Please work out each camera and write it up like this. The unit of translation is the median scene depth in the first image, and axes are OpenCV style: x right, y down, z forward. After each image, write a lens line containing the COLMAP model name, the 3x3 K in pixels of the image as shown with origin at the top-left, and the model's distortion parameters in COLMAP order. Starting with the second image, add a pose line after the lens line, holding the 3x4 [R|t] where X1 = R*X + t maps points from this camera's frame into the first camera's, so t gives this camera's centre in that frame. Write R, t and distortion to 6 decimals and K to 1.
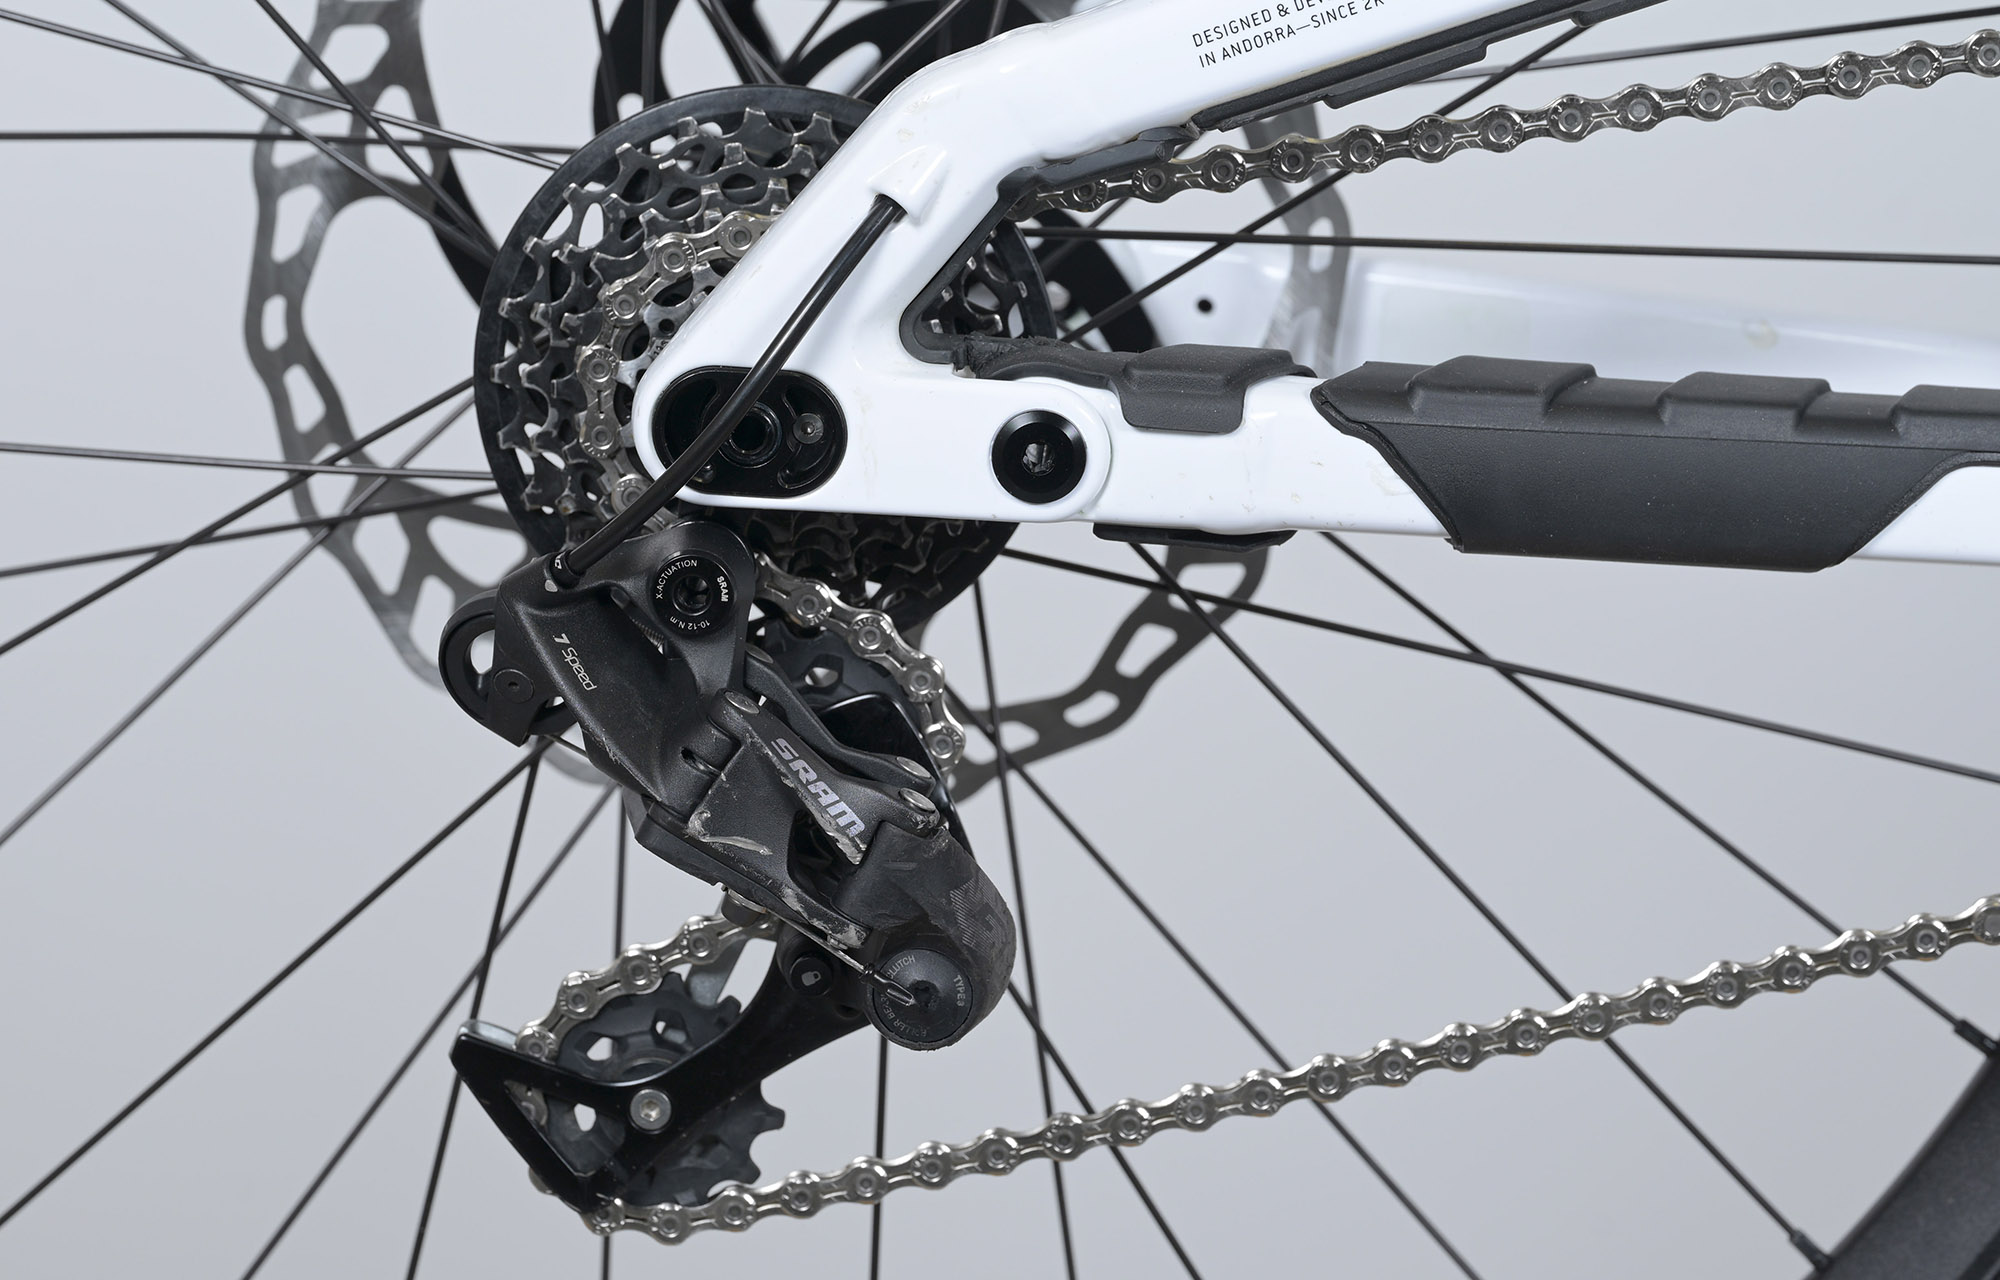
lens RADIAL K [[7250.0, 0, 1000.0], [0, 7250.0, 640.0], [0, 0, 1]] dist [0.205058, -0.769145]
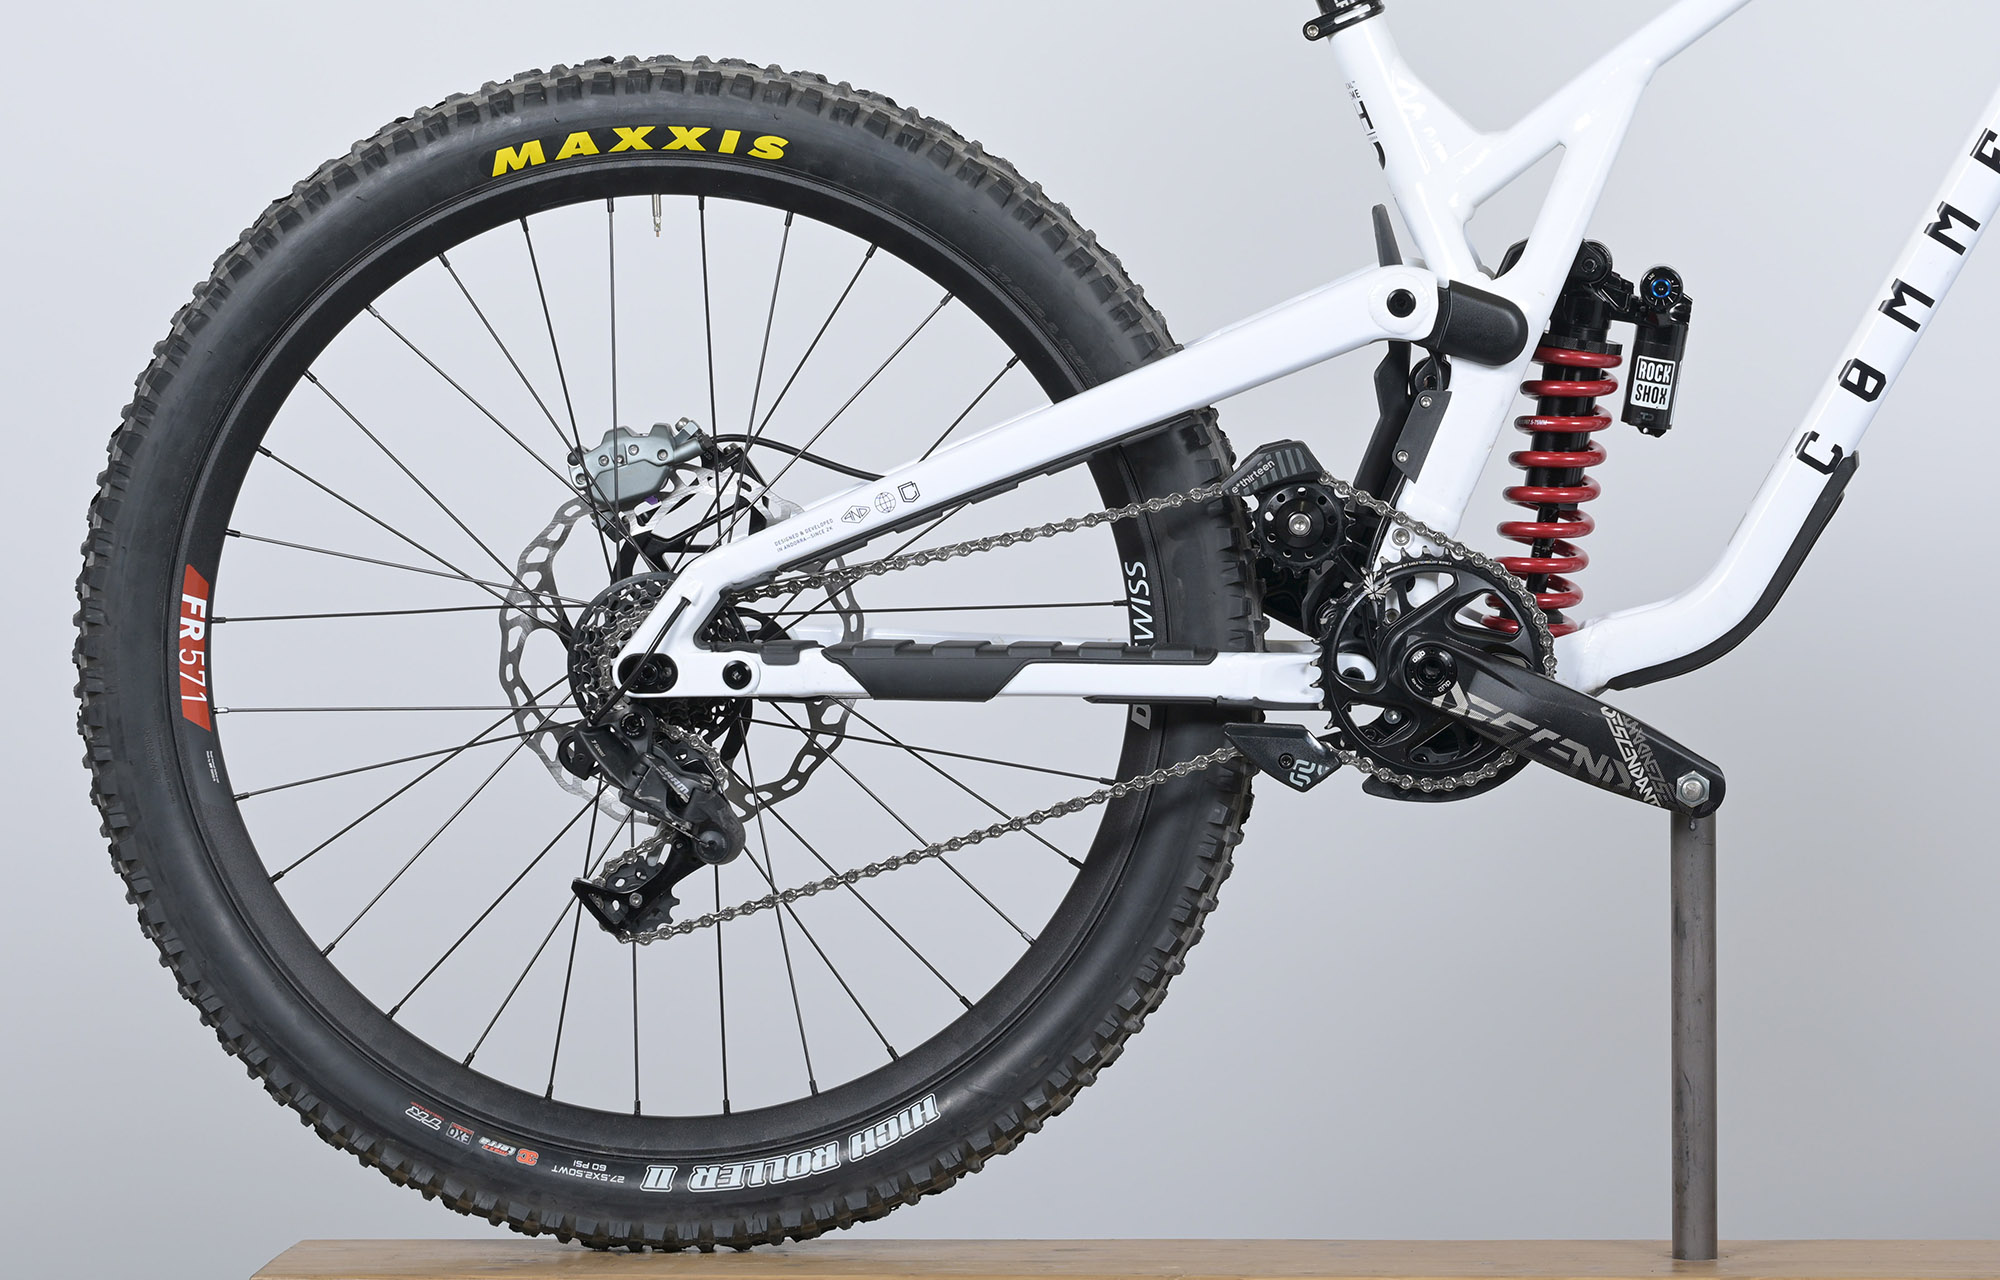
lens RADIAL K [[7250.0, 0, 1000.0], [0, 7250.0, 640.0], [0, 0, 1]] dist [0.205058, -0.769145]
pose [[0.996187, -0.066071, -0.056982, 0.294027], [0.058619, 0.990577, -0.123776, 0.350457], [0.064623, 0.119964, 0.990673, -2.103008]]
